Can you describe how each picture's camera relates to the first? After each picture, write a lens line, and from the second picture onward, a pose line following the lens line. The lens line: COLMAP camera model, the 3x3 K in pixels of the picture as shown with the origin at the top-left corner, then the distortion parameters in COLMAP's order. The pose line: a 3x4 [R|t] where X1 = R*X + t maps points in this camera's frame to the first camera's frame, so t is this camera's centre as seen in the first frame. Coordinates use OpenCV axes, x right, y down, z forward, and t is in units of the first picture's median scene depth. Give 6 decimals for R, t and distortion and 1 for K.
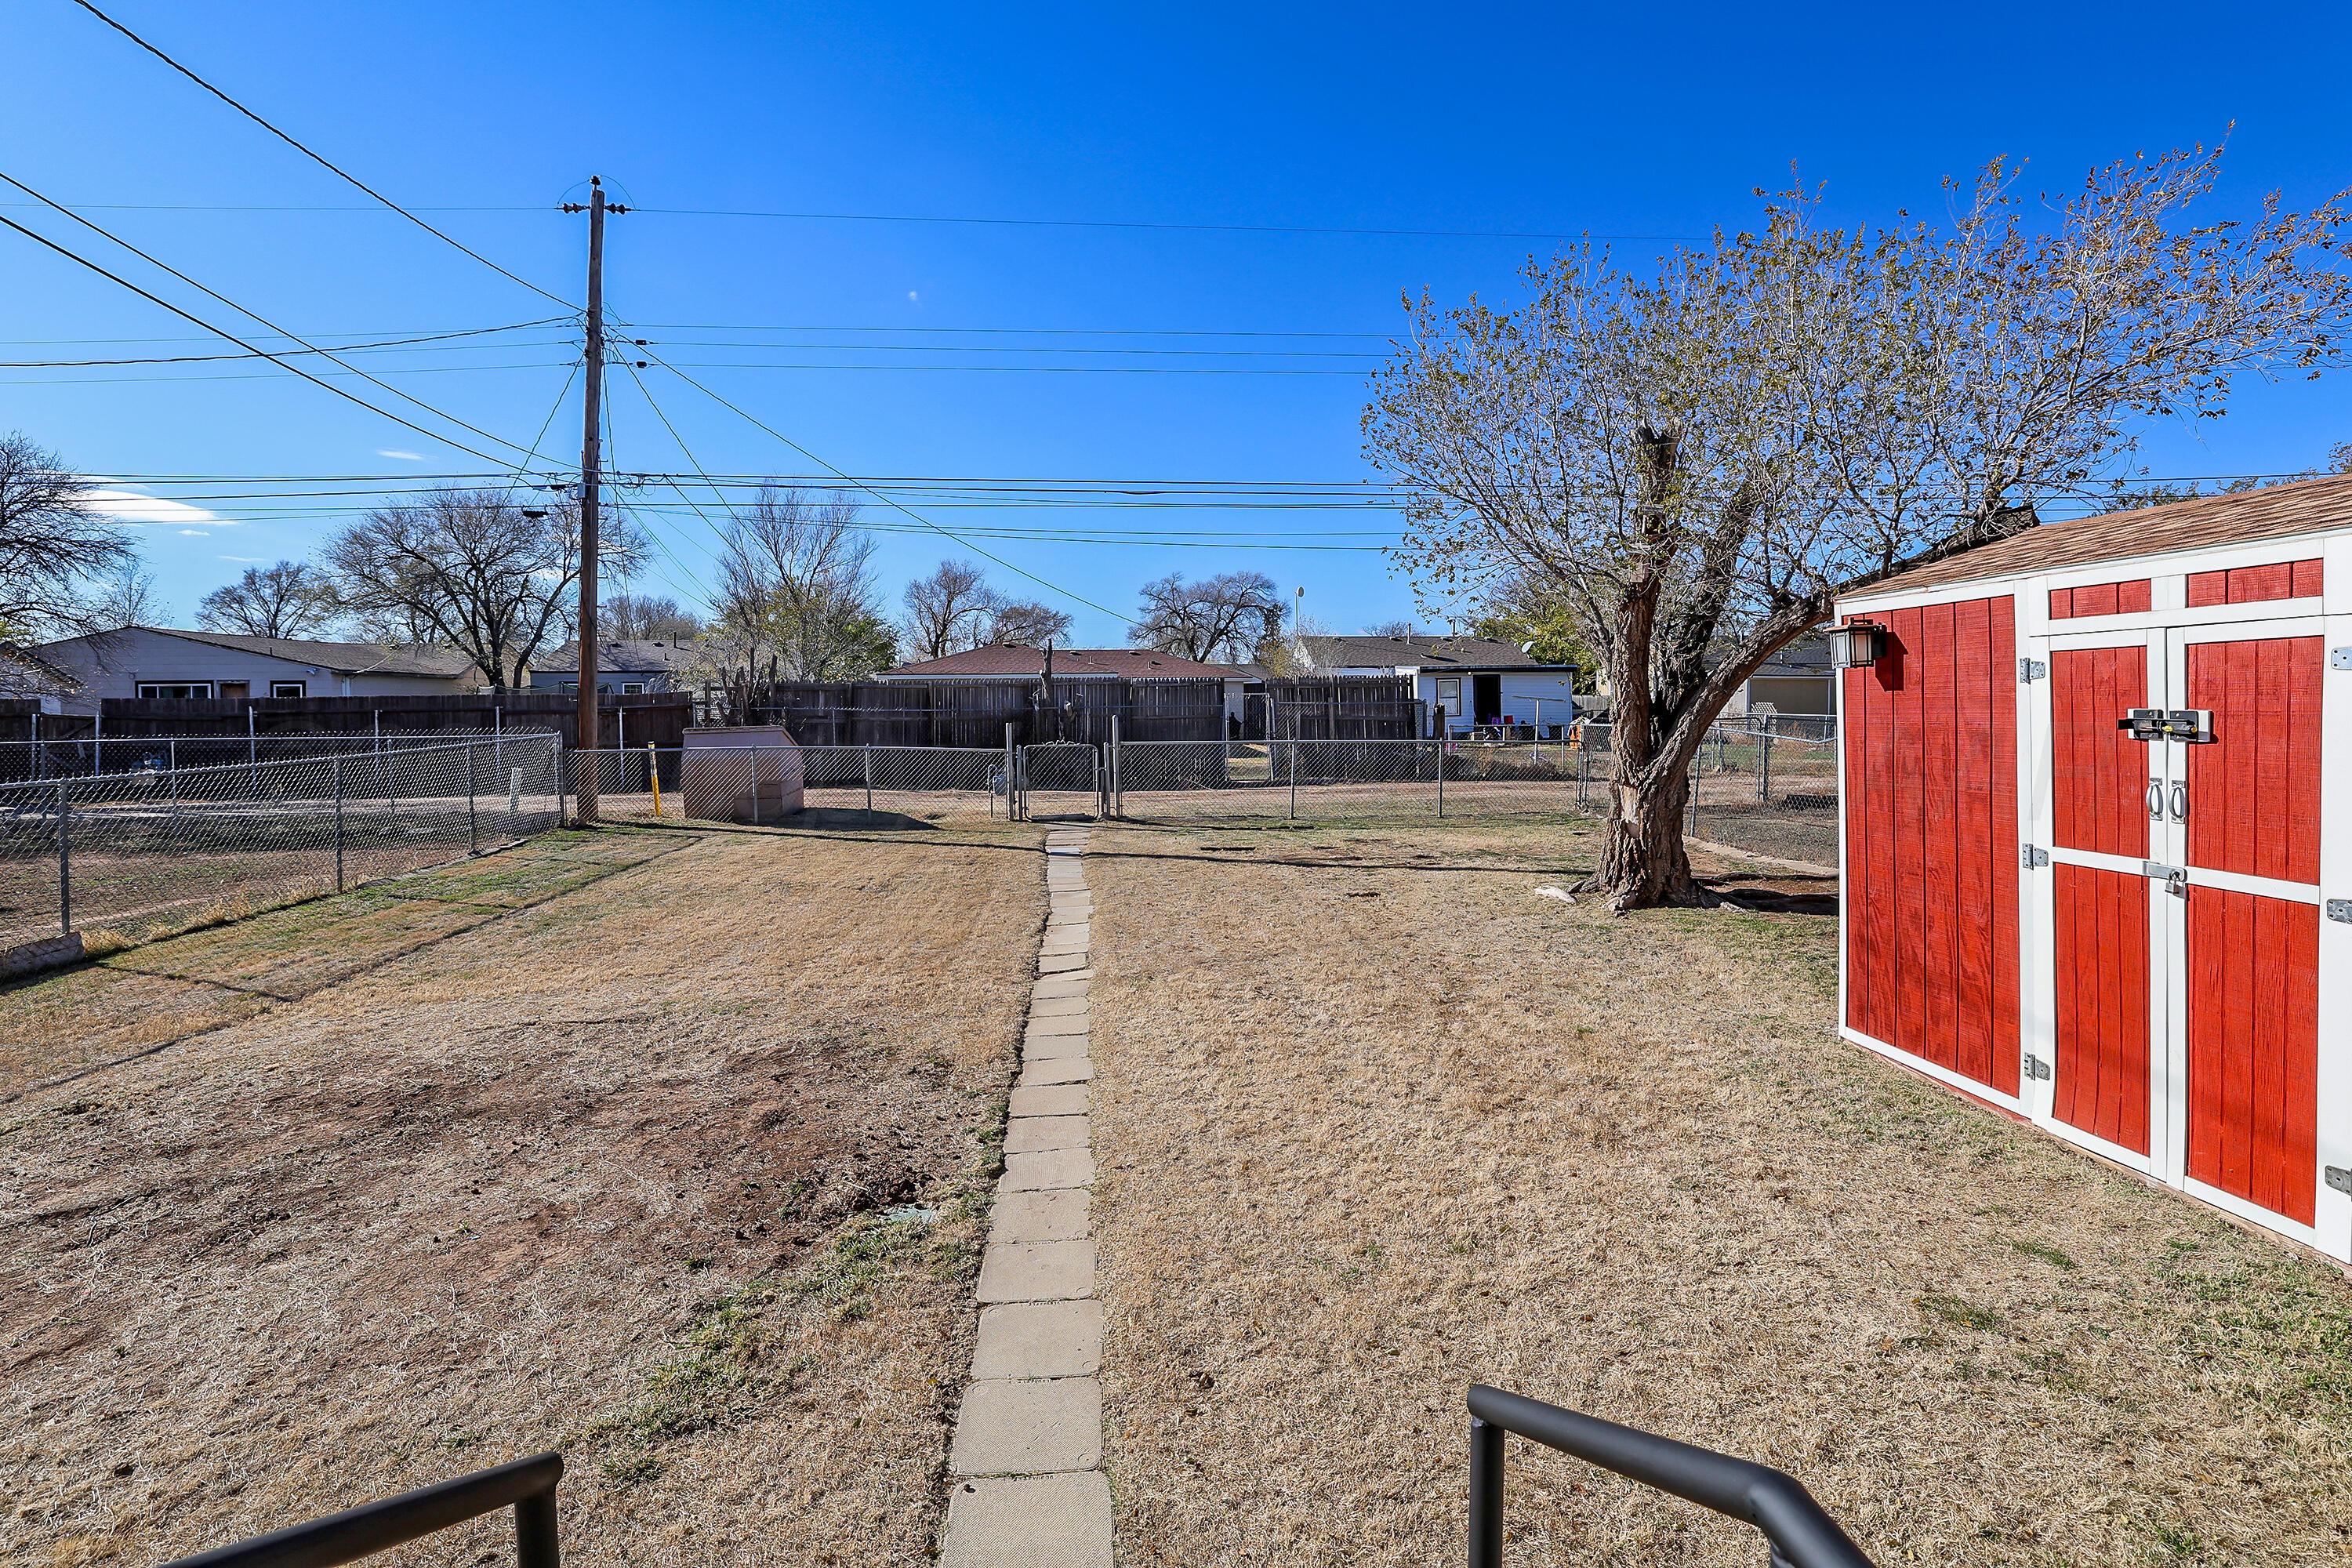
lens RADIAL K [[1027.3, 0, 1169.9], [0, 1027.3, 728.0], [0, 0, 1]] dist [-0.047292, 0.017404]
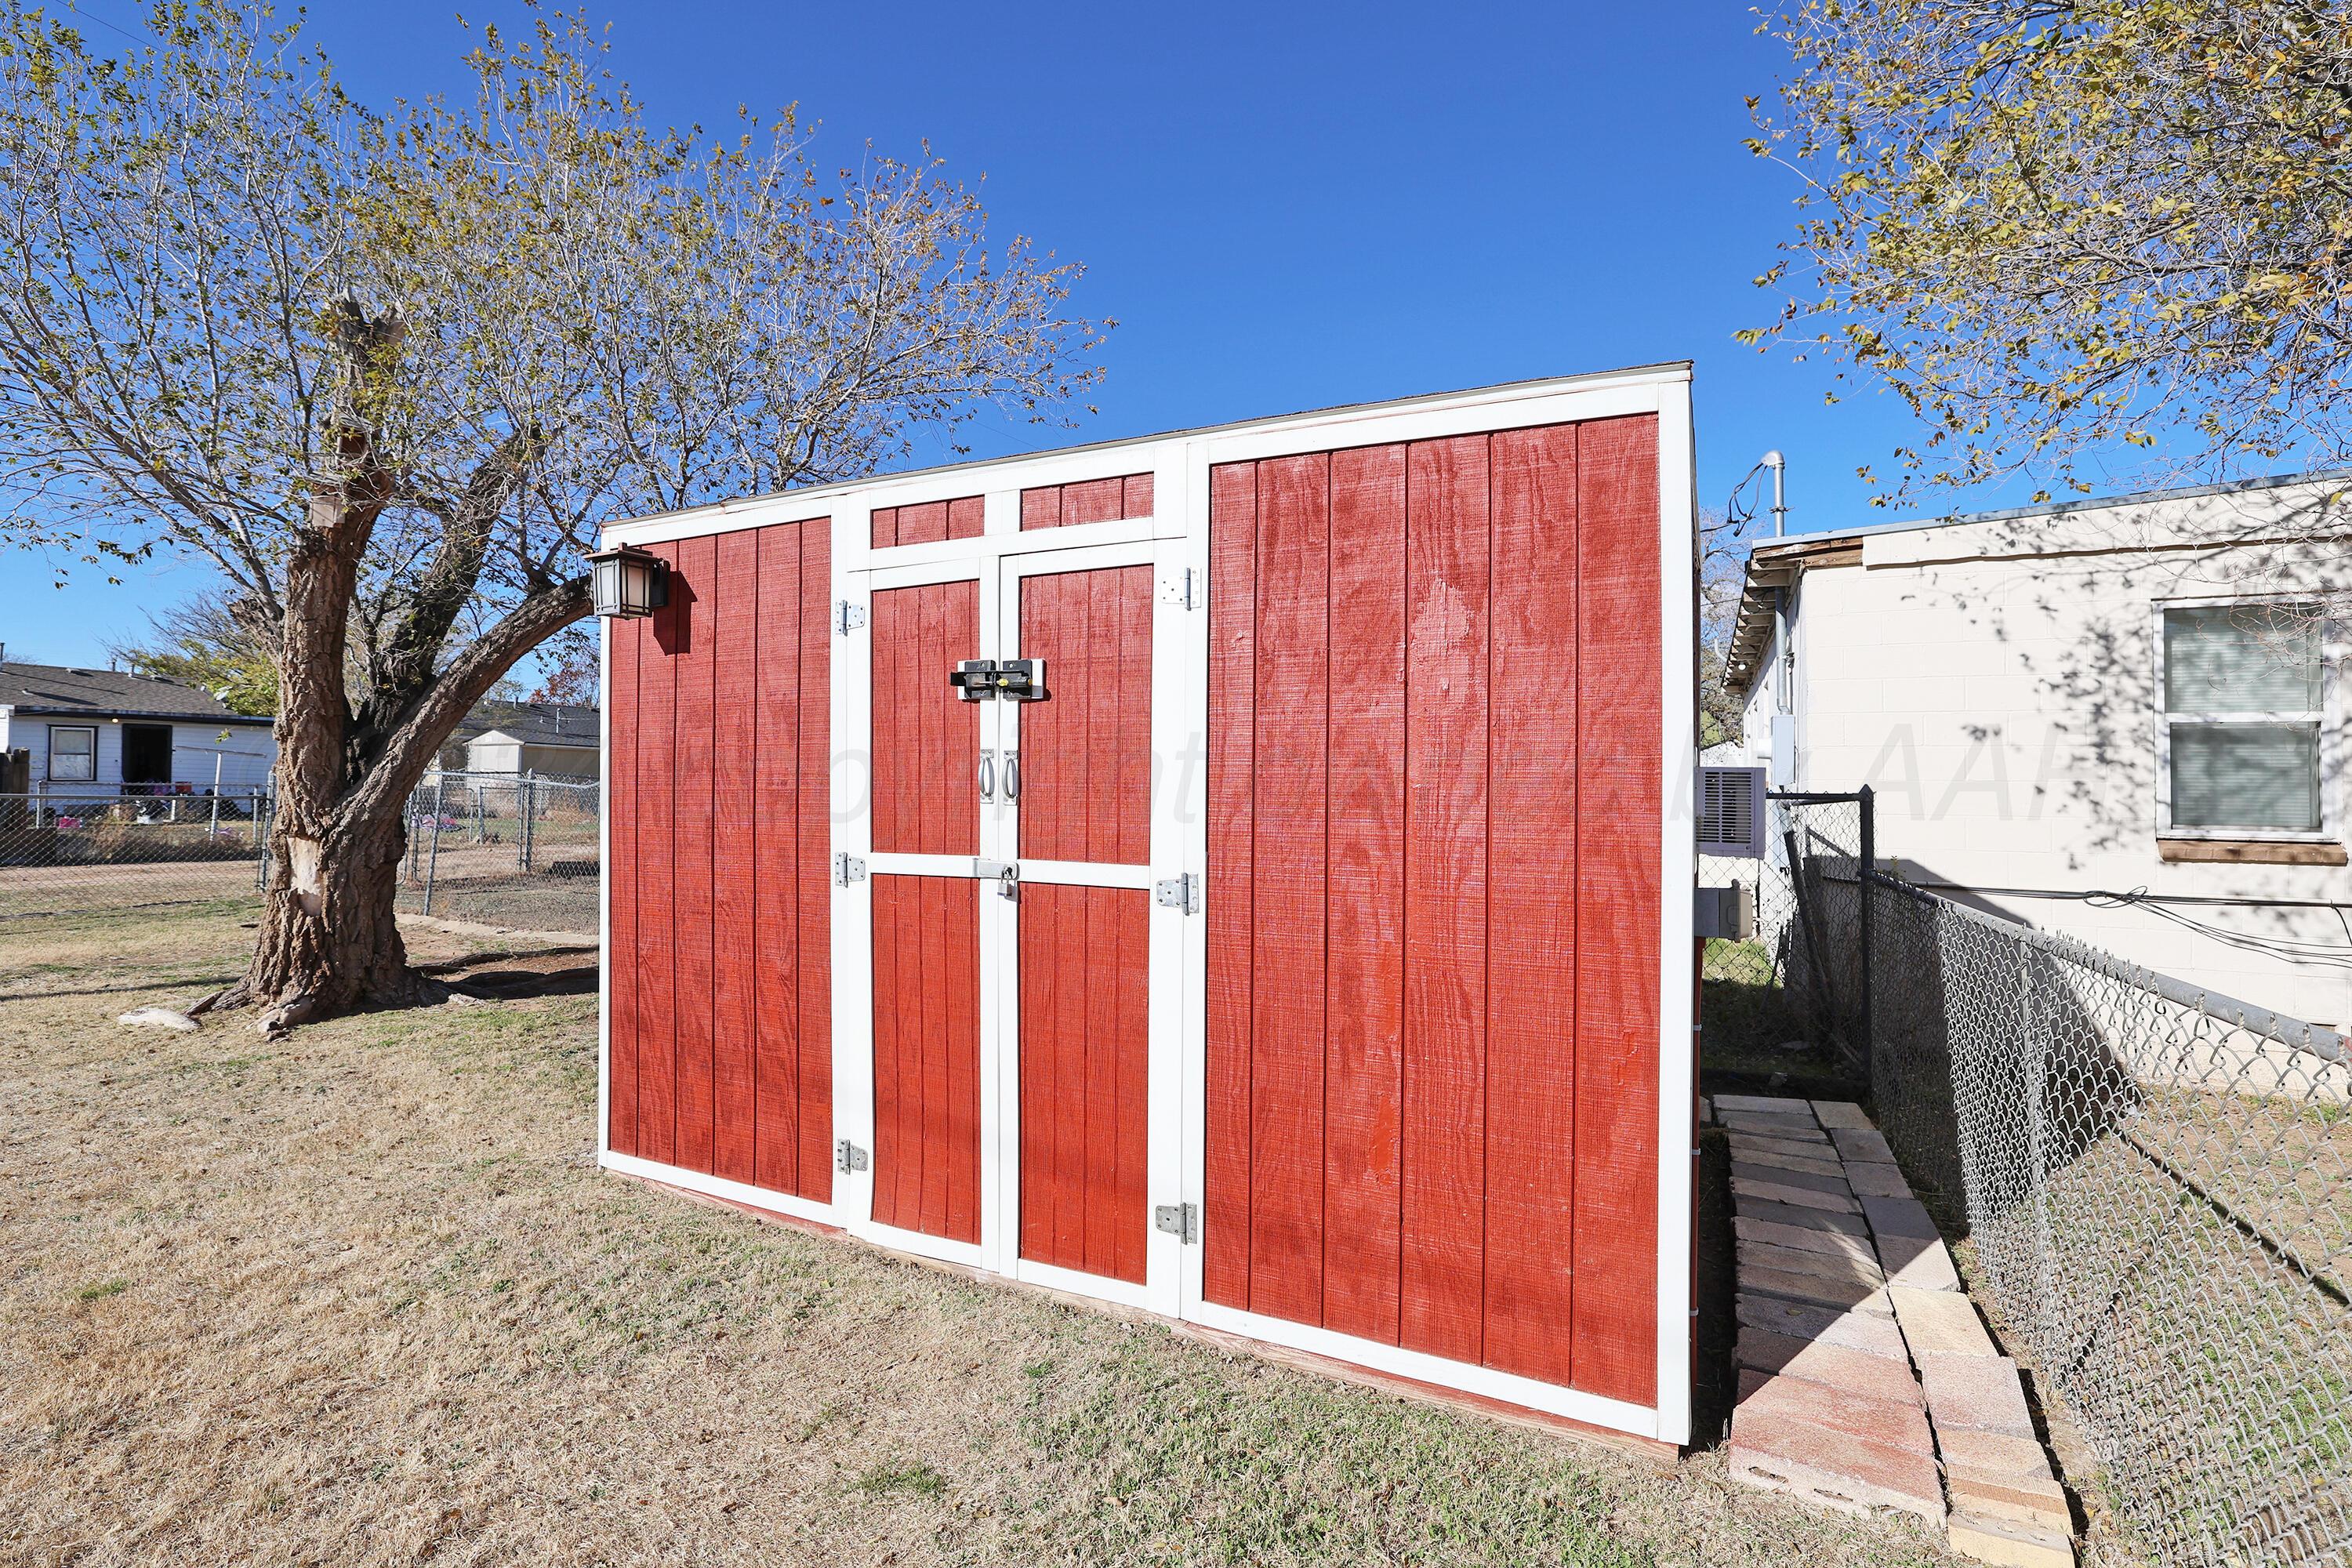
lens RADIAL K [[1085.6, 0, 1176.0], [0, 1085.6, 784.0], [0, 0, 1]] dist [-0.051927, 0.023129]
pose [[0.481811, 0.024433, 0.875934, 0.271385], [-0.005674, 0.999677, -0.024763, 0.080948], [-0.876257, 0.006961, 0.481794, 0.389826]]
